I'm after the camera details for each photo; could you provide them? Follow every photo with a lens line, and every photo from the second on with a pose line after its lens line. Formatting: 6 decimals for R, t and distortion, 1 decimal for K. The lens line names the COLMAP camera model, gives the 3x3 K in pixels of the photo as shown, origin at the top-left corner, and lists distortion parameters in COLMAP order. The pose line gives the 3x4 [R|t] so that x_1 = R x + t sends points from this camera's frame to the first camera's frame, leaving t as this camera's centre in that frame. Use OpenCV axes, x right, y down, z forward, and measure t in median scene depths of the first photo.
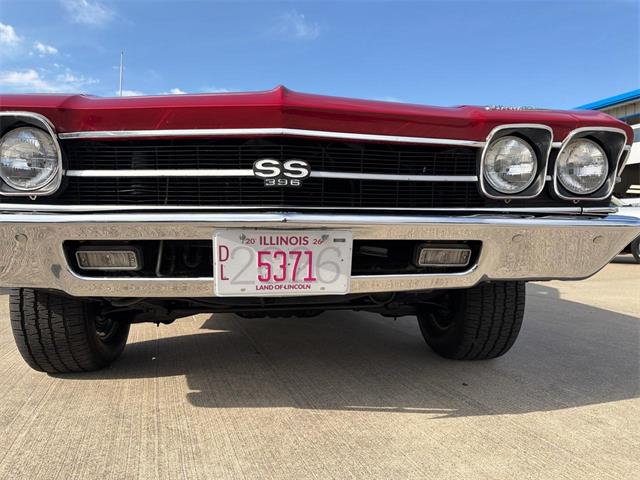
lens RADIAL K [[458.3, 0, 320.0], [0, 458.3, 240.0], [0, 0, 1]] dist [0.026267, -0.035848]
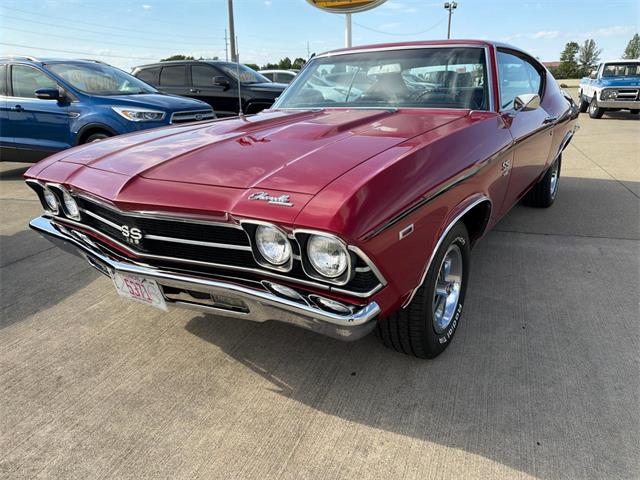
lens RADIAL K [[456.0, 0, 322.9], [0, 456.0, 242.2], [0, 0, 1]] dist [0.030221, -0.042050]
pose [[0.766919, 0.189705, -0.613063, 1.420555], [0.018587, 0.948342, 0.316705, -0.614474], [0.641474, -0.254282, 0.723776, 0.251252]]
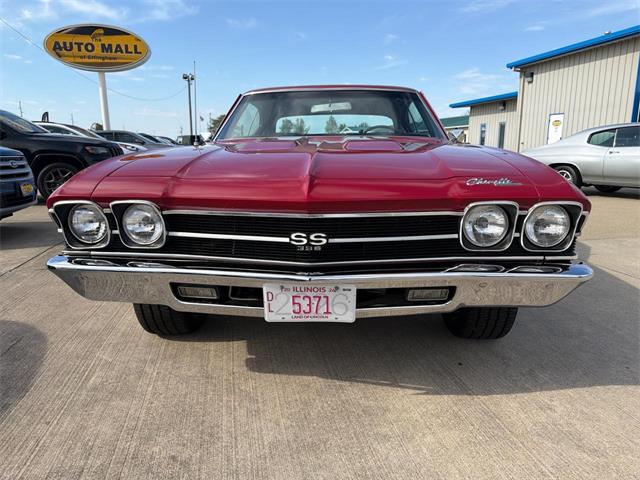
lens RADIAL K [[458.3, 0, 320.0], [0, 458.3, 240.0], [0, 0, 1]] dist [0.026267, -0.035848]
pose [[0.988203, 0.027703, -0.150626, 0.167733], [0.000623, 0.982770, 0.184833, -0.412626], [0.153151, -0.182746, 0.971158, -0.389545]]
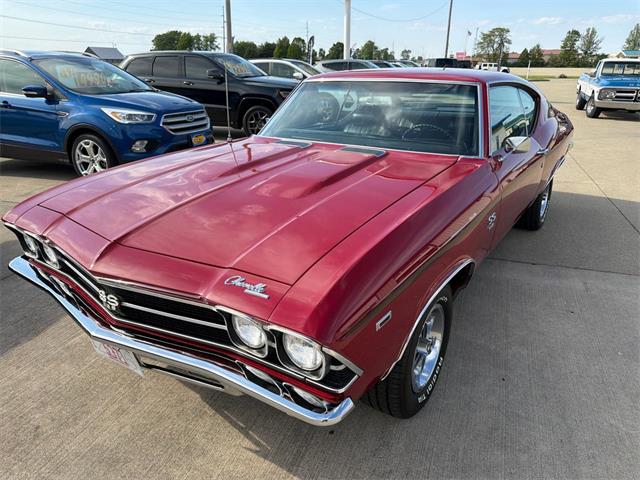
lens RADIAL K [[455.8, 0, 322.2], [0, 455.8, 242.4], [0, 0, 1]] dist [0.019741, -0.024843]
pose [[0.768419, 0.233505, -0.595826, 1.380007], [-0.009941, 0.935297, 0.353723, -0.896284], [0.639870, -0.265884, 0.721021, 0.376701]]
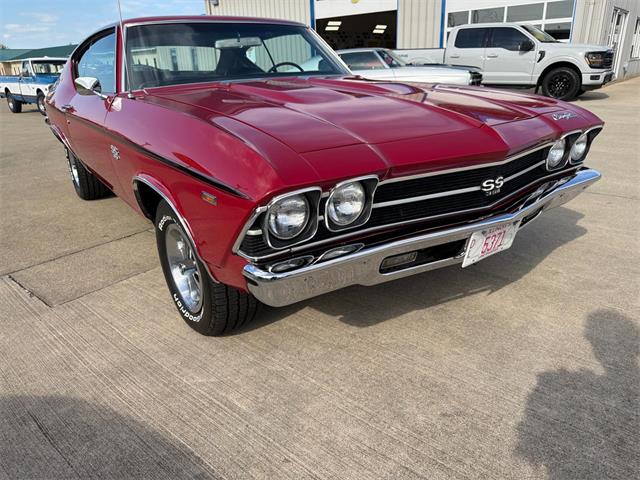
lens RADIAL K [[455.8, 0, 322.2], [0, 455.8, 242.4], [0, 0, 1]] dist [0.019741, -0.024843]
pose [[0.865643, -0.209754, 0.454604, -1.343622], [0.042751, 0.935659, 0.350307, -0.538347], [-0.498833, -0.283806, 0.818914, -0.055983]]
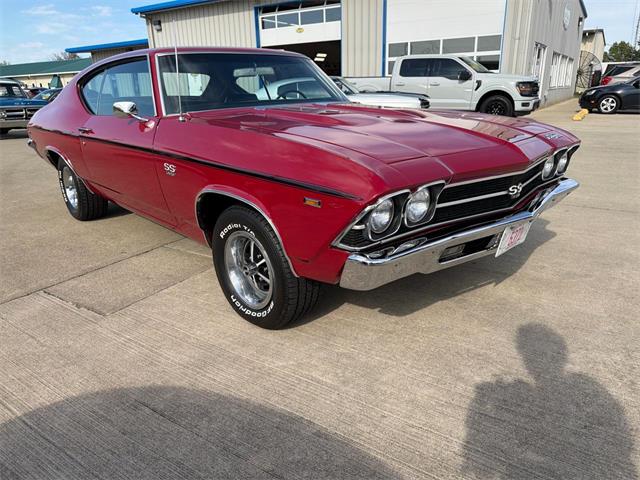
lens RADIAL K [[454.7, 0, 318.9], [0, 454.7, 245.7], [0, 0, 1]] dist [0.039798, -0.052825]
pose [[0.795619, -0.215831, 0.566045, -1.910361], [0.033673, 0.948692, 0.314403, -0.565403], [-0.604861, -0.231085, 0.762065, -0.045530]]
